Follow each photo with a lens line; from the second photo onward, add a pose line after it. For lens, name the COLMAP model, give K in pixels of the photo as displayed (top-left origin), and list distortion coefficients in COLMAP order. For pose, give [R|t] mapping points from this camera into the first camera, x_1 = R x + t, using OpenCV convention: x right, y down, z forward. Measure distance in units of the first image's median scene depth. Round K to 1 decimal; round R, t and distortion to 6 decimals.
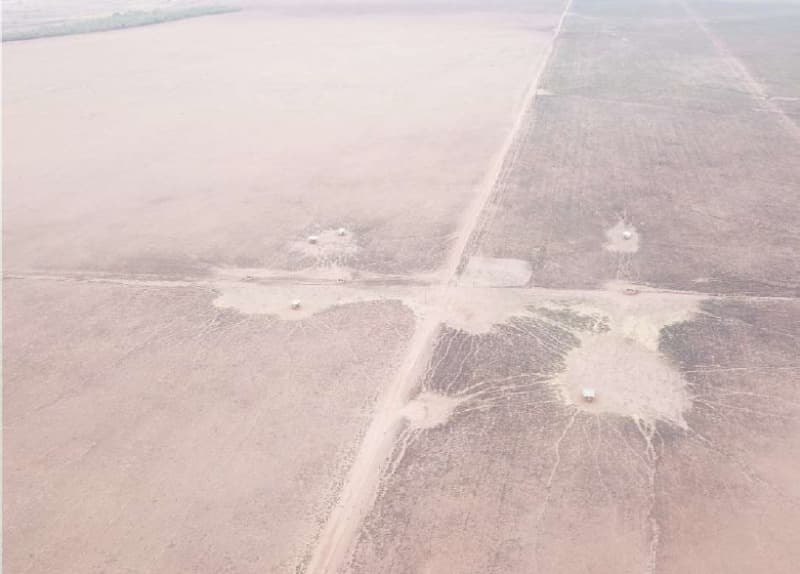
lens RADIAL K [[786.9, 0, 398.6], [0, 786.9, 288.1], [0, 0, 1]] dist [-0.015631, 0.000000]
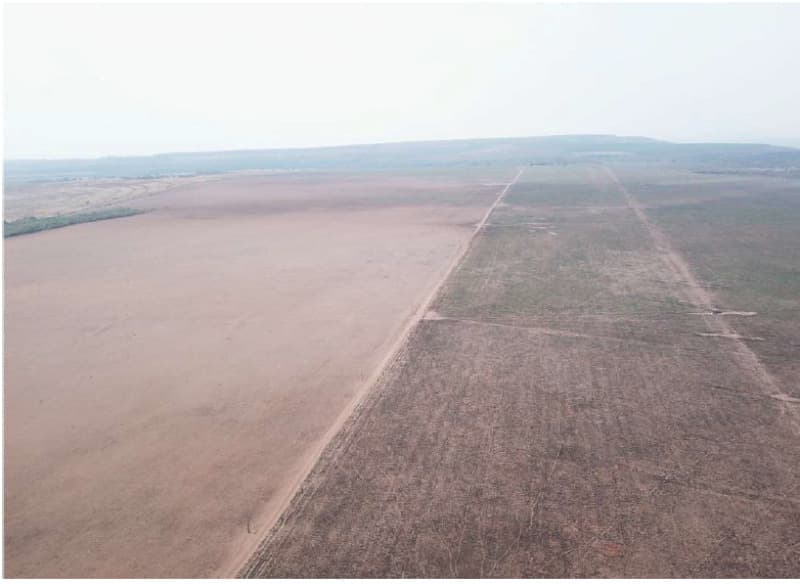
lens RADIAL K [[786.6, 0, 399.6], [0, 786.6, 292.3], [0, 0, 1]] dist [-0.013412, 0.000000]
pose [[0.998577, -0.037675, 0.037742, 0.131777], [0.044968, 0.975319, -0.216173, -0.112385], [-0.028666, 0.217562, 0.975625, 0.250452]]
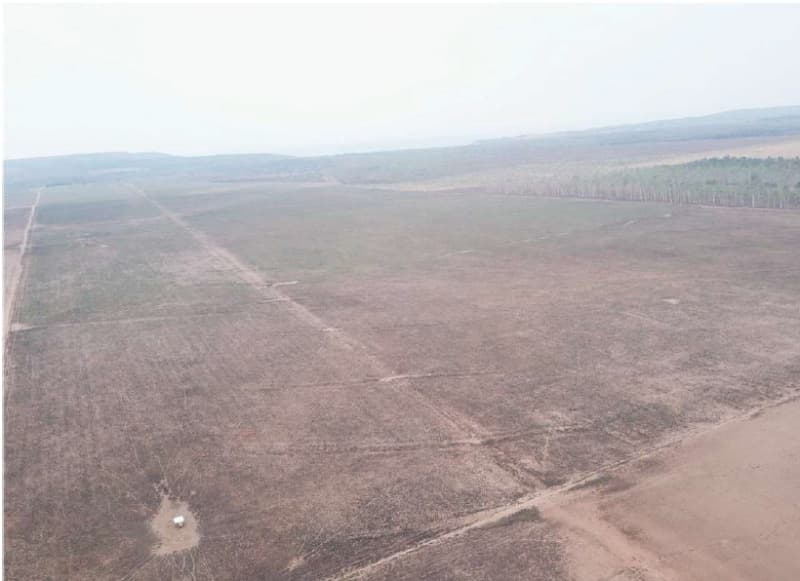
lens RADIAL K [[788.6, 0, 396.1], [0, 788.6, 290.1], [0, 0, 1]] dist [0.015438, 0.000000]
pose [[0.802270, -0.174743, 0.570813, 0.037672], [0.302152, 0.943534, -0.135825, -0.058945], [-0.514847, 0.281441, 0.809768, 0.128871]]
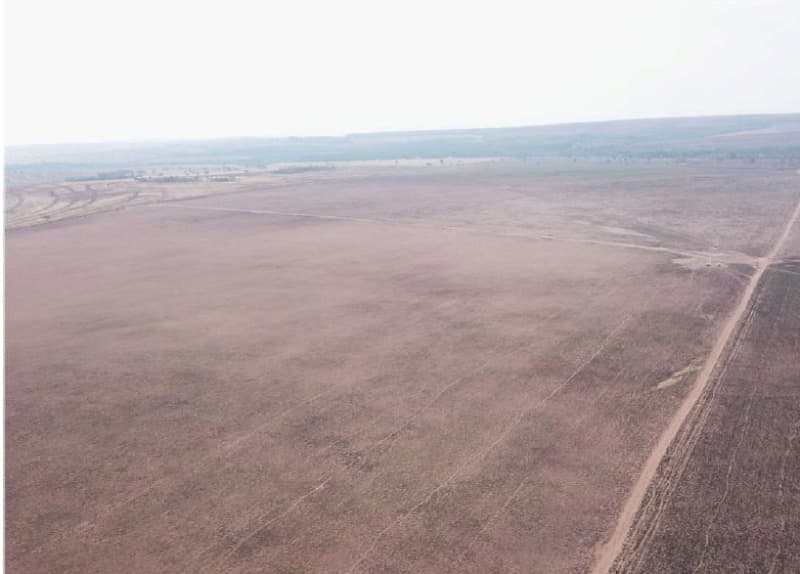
lens RADIAL K [[786.9, 0, 392.4], [0, 786.9, 286.3], [0, 0, 1]] dist [-0.015631, 0.000000]
pose [[0.957808, 0.029957, -0.285842, 0.506197], [-0.086343, 0.978604, -0.186761, -0.872609], [0.274131, 0.203562, 0.939902, 1.980431]]
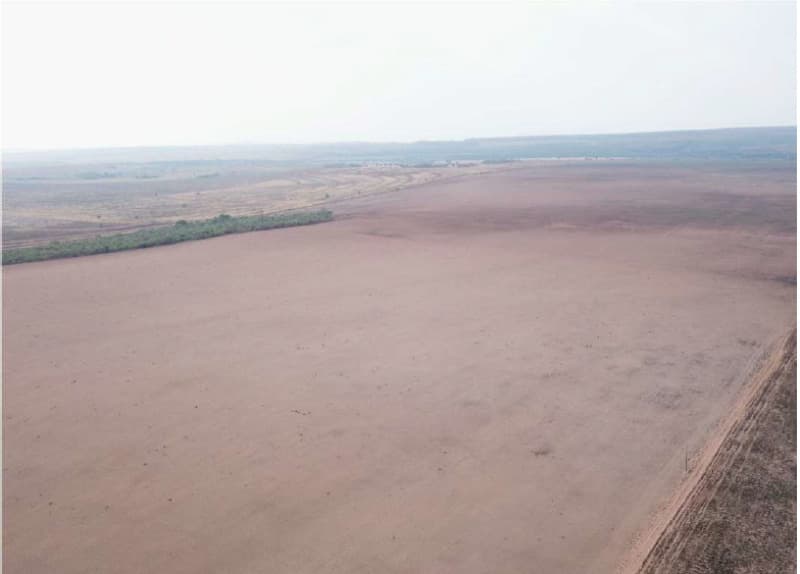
lens RADIAL K [[786.9, 0, 398.0], [0, 786.9, 285.1], [0, 0, 1]] dist [-0.015631, 0.000000]
pose [[0.934146, 0.044251, -0.354136, 0.229875], [-0.118752, 0.974282, -0.191503, -0.362059], [0.336554, 0.220946, 0.915377, 0.825215]]
